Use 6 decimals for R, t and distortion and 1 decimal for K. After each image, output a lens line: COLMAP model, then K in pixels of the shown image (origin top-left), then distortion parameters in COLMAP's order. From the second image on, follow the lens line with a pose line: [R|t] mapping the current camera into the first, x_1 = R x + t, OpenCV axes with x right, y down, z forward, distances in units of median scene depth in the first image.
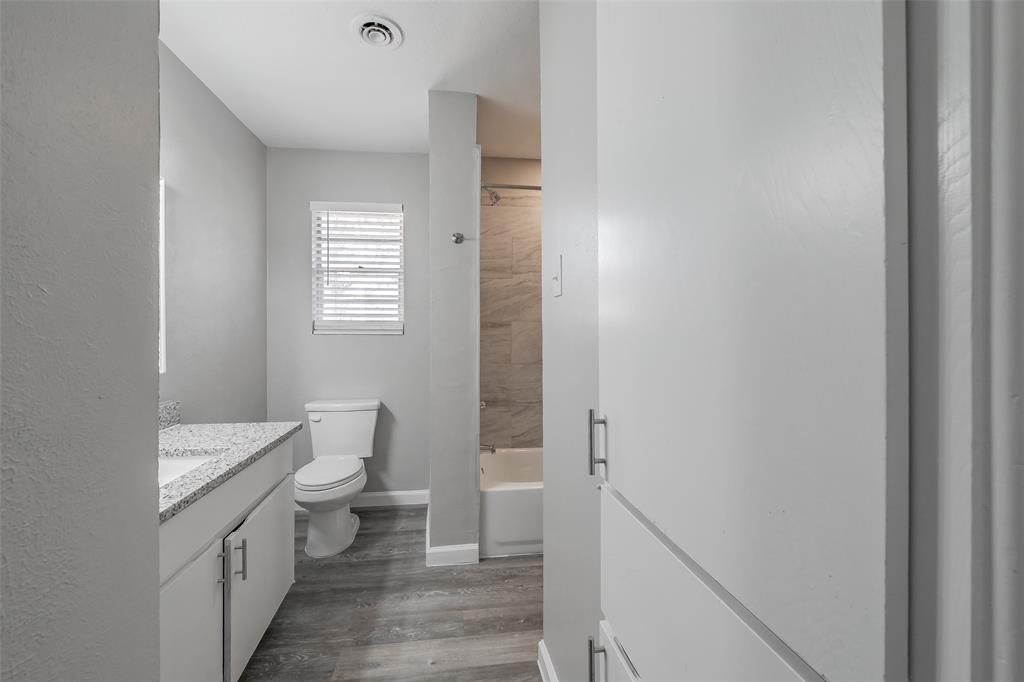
lens RADIAL K [[414.8, 0, 487.4], [0, 414.8, 329.8], [0, 0, 1]] dist [-0.001637, -0.000140]
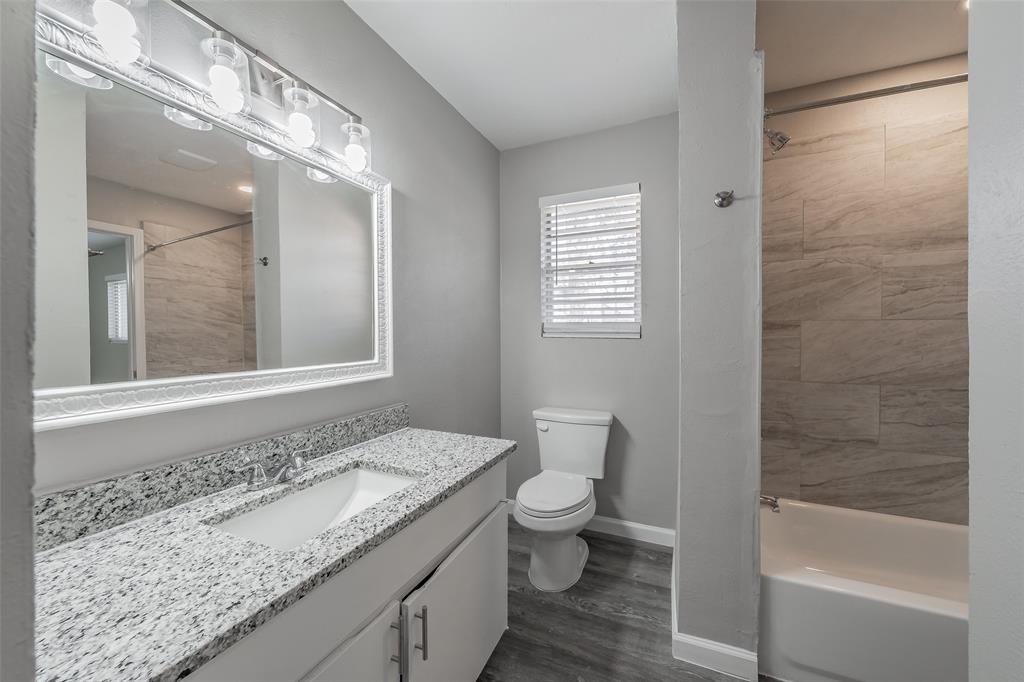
lens RADIAL K [[378.8, 0, 505.6], [0, 378.8, 333.8], [0, 0, 1]] dist [-0.001115, -0.000075]
pose [[0.856318, 0.002099, -0.516444, -0.042617], [0.000855, 0.999985, 0.005481, -0.001976], [0.516448, -0.005135, 0.856303, 0.210933]]
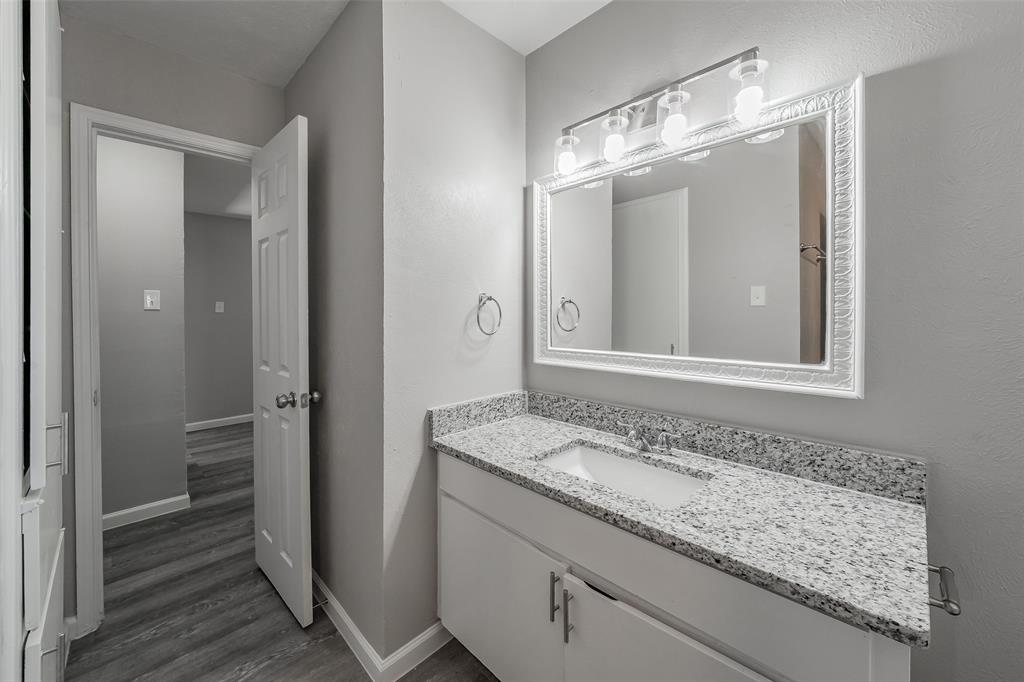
lens RADIAL K [[405.8, 0, 510.3], [0, 405.8, 319.6], [0, 0, 1]] dist [-0.000642, -0.000086]
pose [[-0.783013, 0.006378, -0.621972, -0.011995], [0.002976, 0.999974, 0.006507, -0.008735], [0.621998, 0.003244, -0.783012, 0.673973]]
